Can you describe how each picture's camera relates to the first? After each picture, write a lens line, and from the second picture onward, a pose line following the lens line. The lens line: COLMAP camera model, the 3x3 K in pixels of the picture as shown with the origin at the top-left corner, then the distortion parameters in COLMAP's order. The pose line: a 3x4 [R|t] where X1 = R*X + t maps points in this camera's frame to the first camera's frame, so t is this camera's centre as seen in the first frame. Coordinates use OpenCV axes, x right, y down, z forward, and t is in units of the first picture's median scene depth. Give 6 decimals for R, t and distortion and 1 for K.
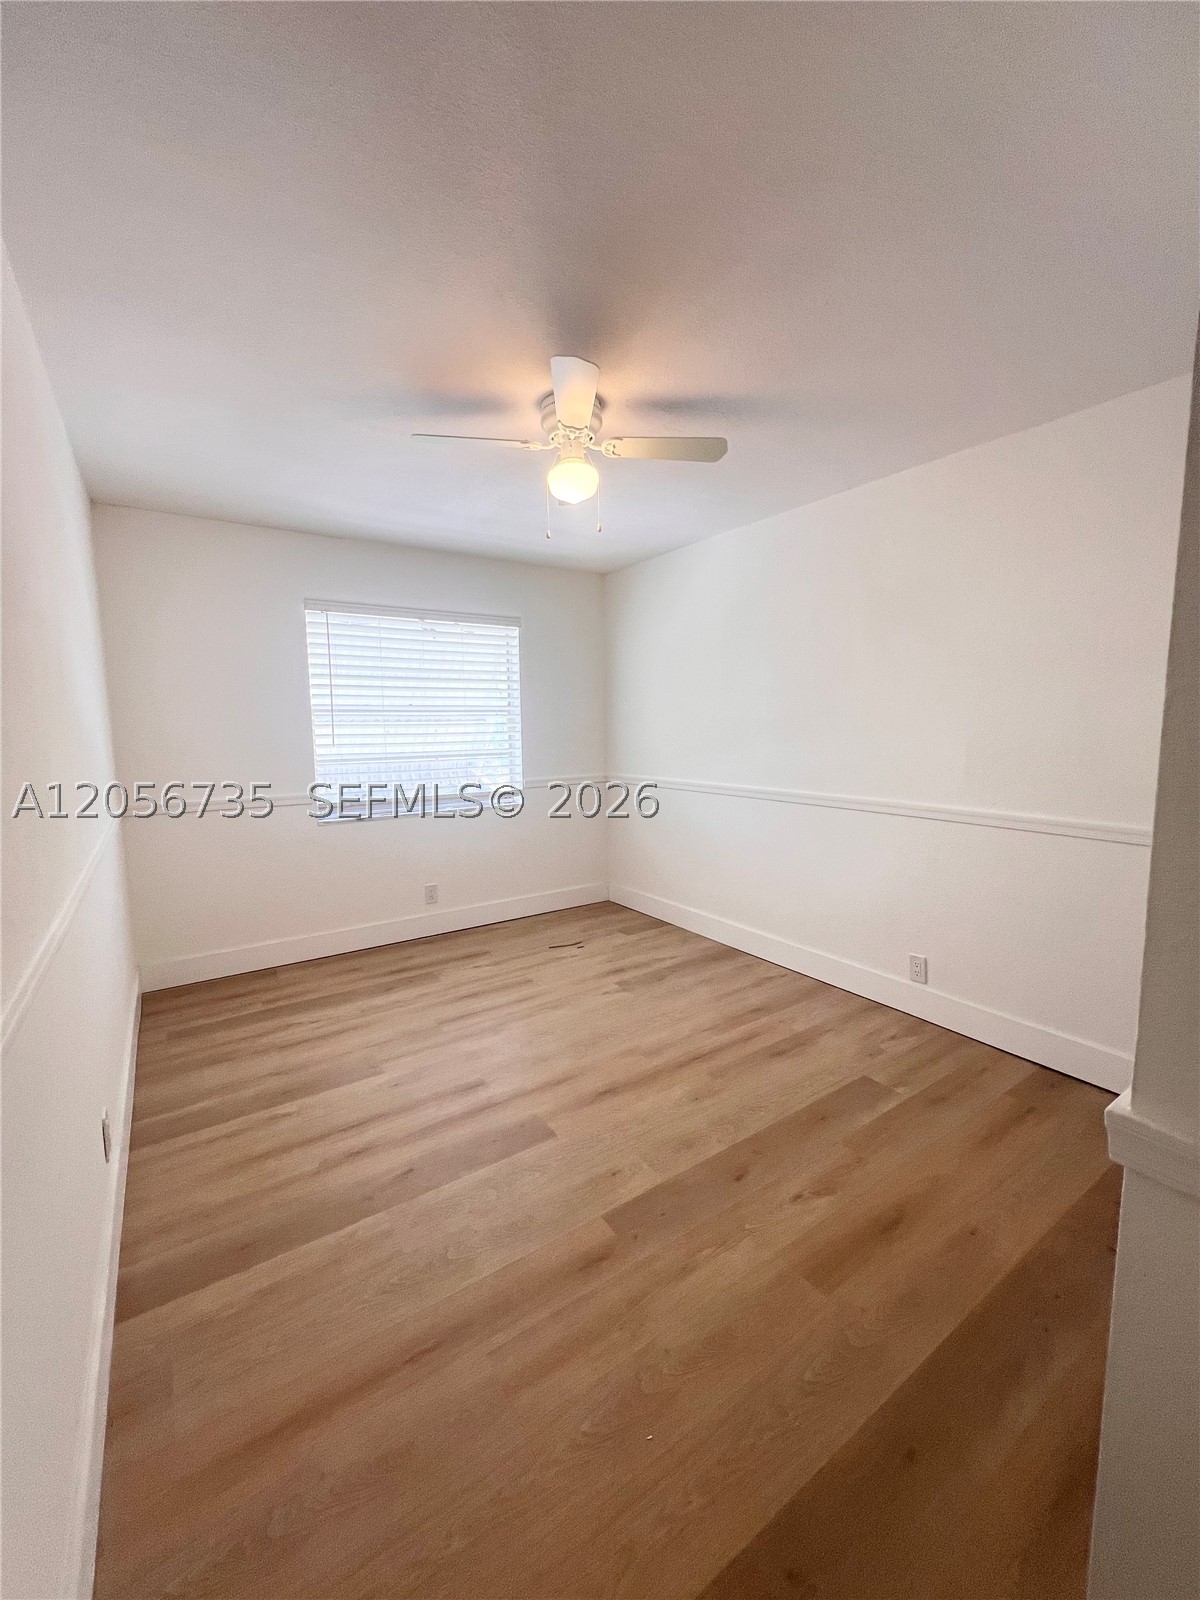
lens RADIAL K [[641.1, 0, 605.0], [0, 641.1, 794.0], [0, 0, 1]] dist [-0.000324, -0.000026]
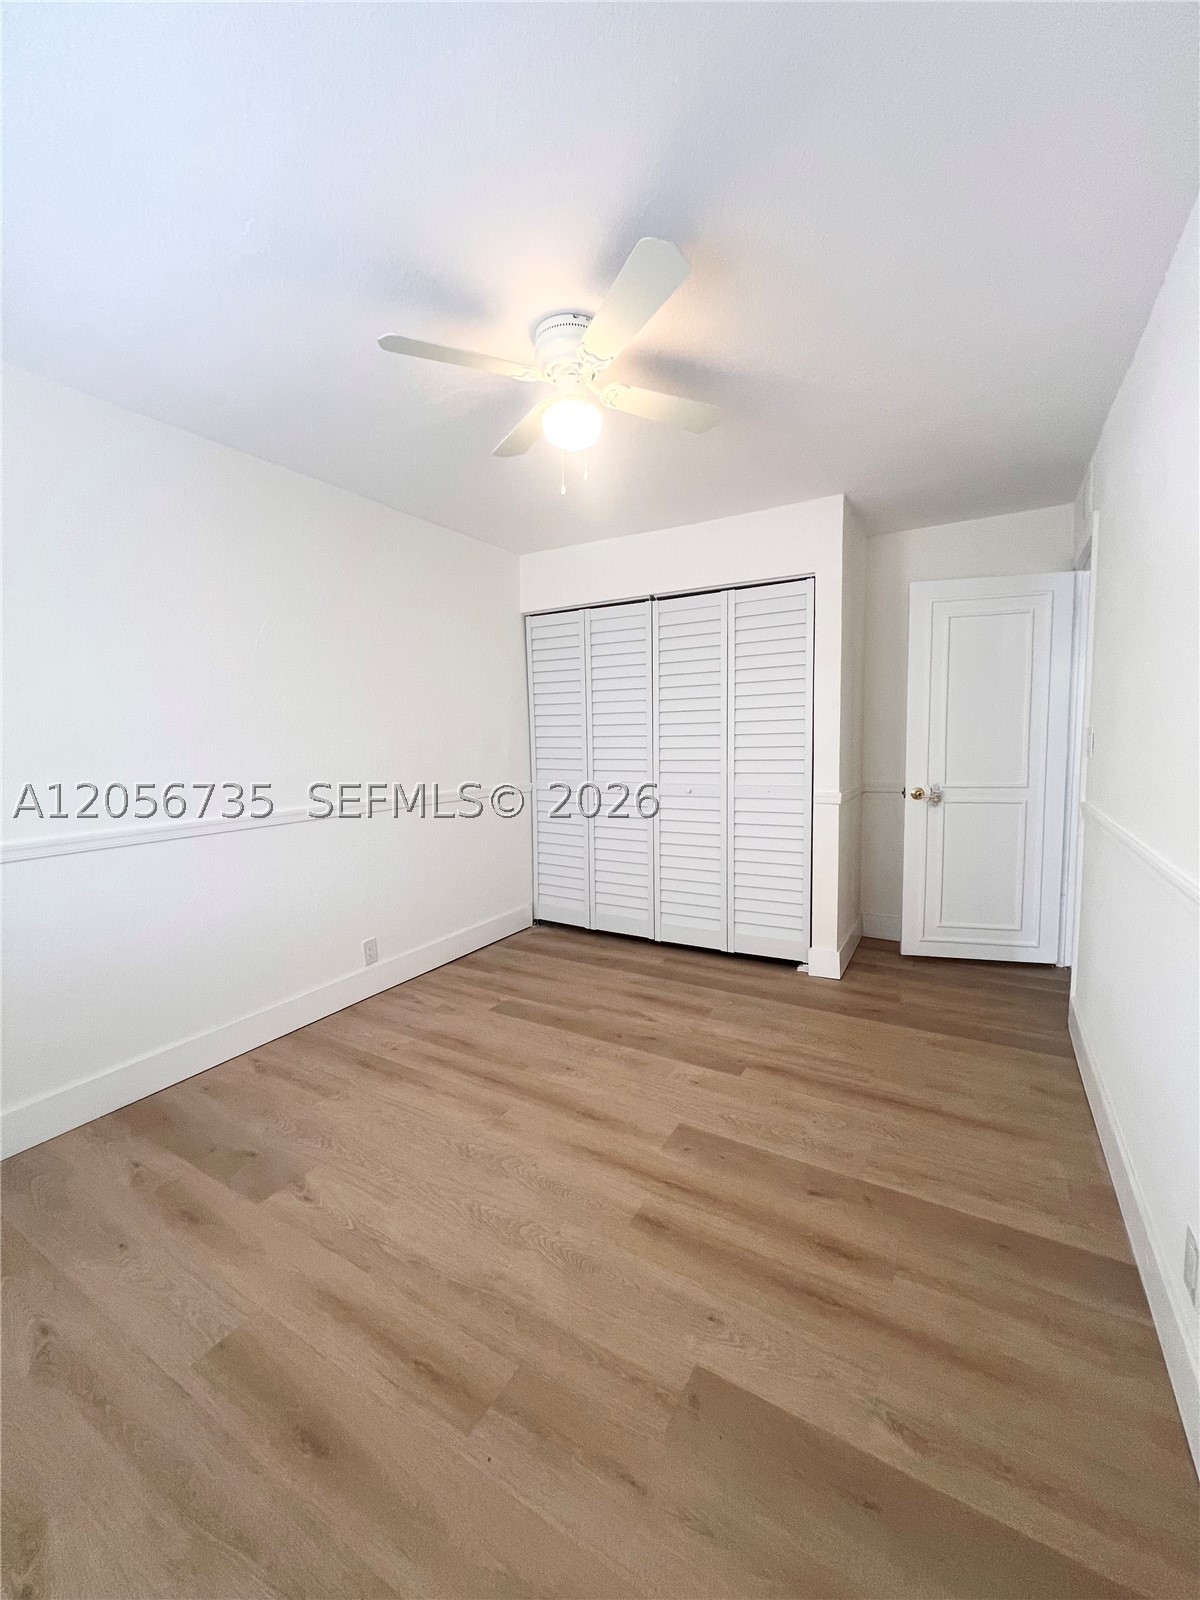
lens RADIAL K [[641.1, 0, 605.0], [0, 641.1, 794.0], [0, 0, 1]] dist [-0.000324, -0.000026]
pose [[-0.426605, -0.059703, 0.902465, -0.725665], [0.124674, 0.984411, 0.124059, -0.085721], [-0.895804, 0.165438, -0.412511, 1.165909]]
